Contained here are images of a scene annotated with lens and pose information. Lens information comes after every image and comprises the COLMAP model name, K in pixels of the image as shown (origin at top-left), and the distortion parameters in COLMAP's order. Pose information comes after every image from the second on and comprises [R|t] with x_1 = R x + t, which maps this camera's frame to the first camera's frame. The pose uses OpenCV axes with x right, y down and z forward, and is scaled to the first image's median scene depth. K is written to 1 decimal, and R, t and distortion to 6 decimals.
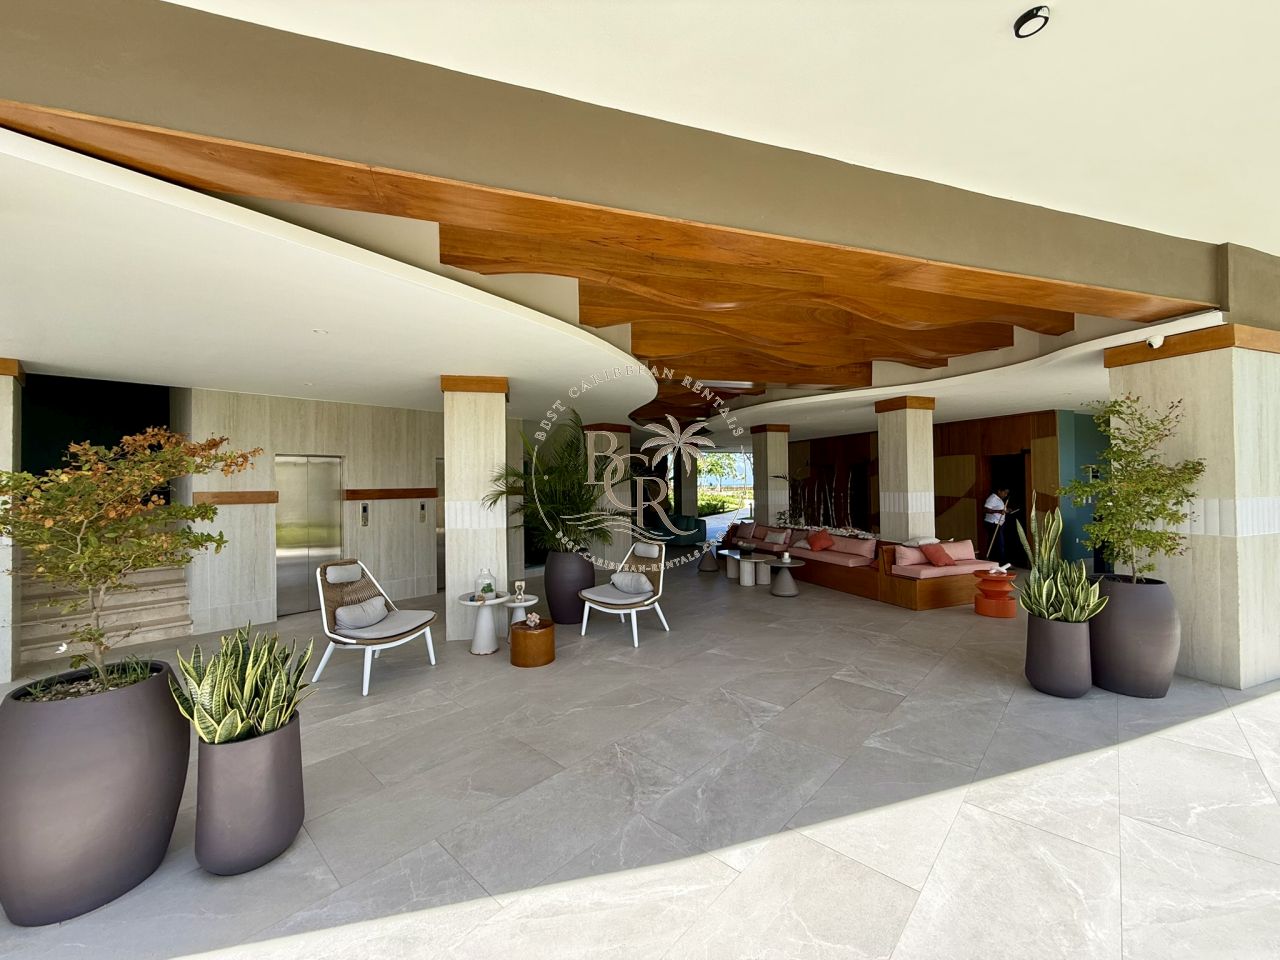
lens RADIAL K [[516.3, 0, 640.0], [0, 516.3, 480.0], [0, 0, 1]] dist [0.001041, 0.000093]
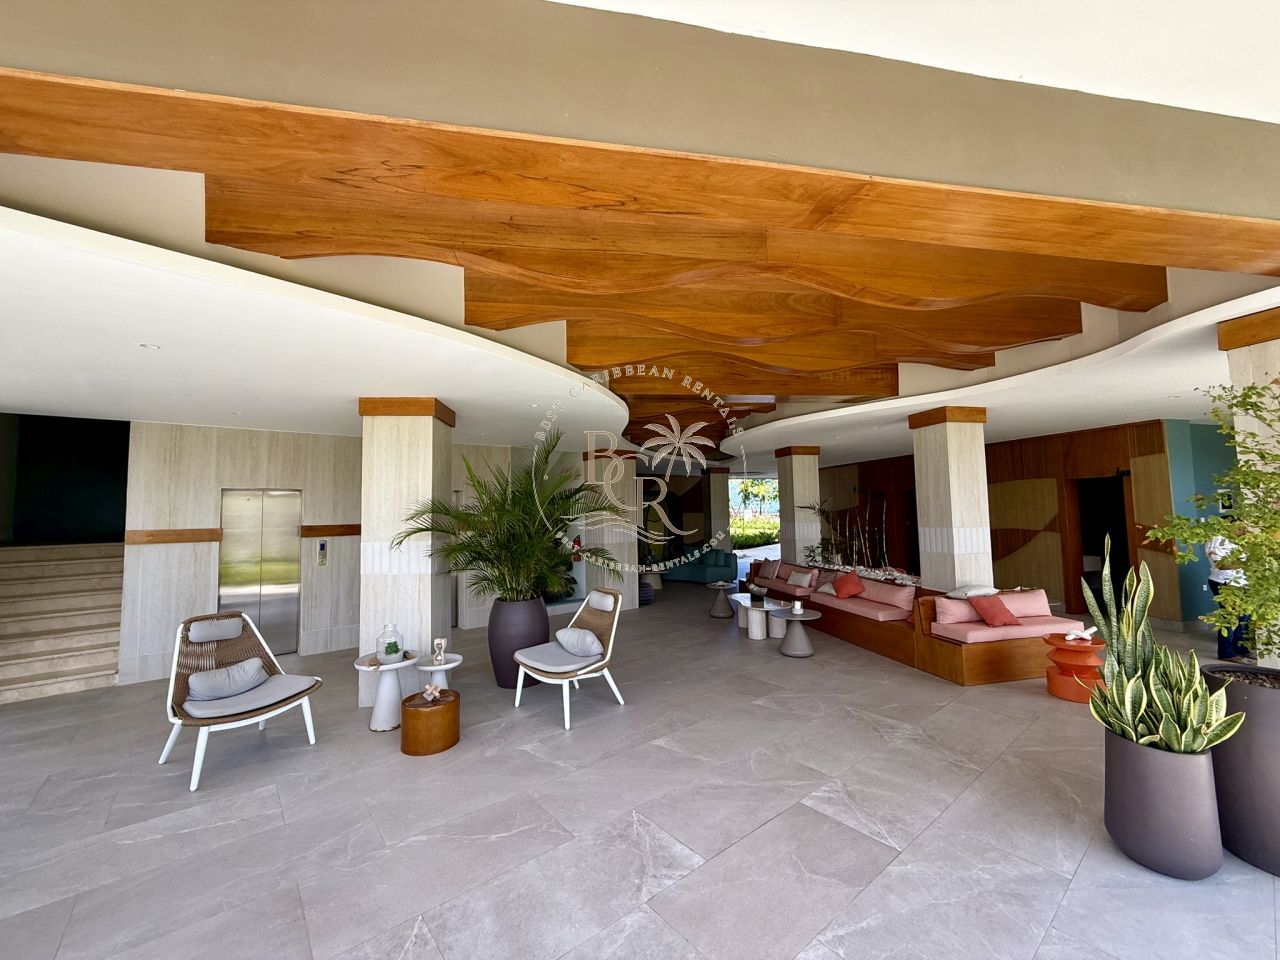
lens RADIAL K [[515.2, 0, 640.0], [0, 515.2, 480.0], [0, 0, 1]] dist [0.000746, 0.000060]
pose [[0.990836, -0.013531, -0.134391, 0.199032], [0.006567, 0.998619, -0.052126, -0.014261], [0.134911, 0.050765, 0.989556, 0.201238]]
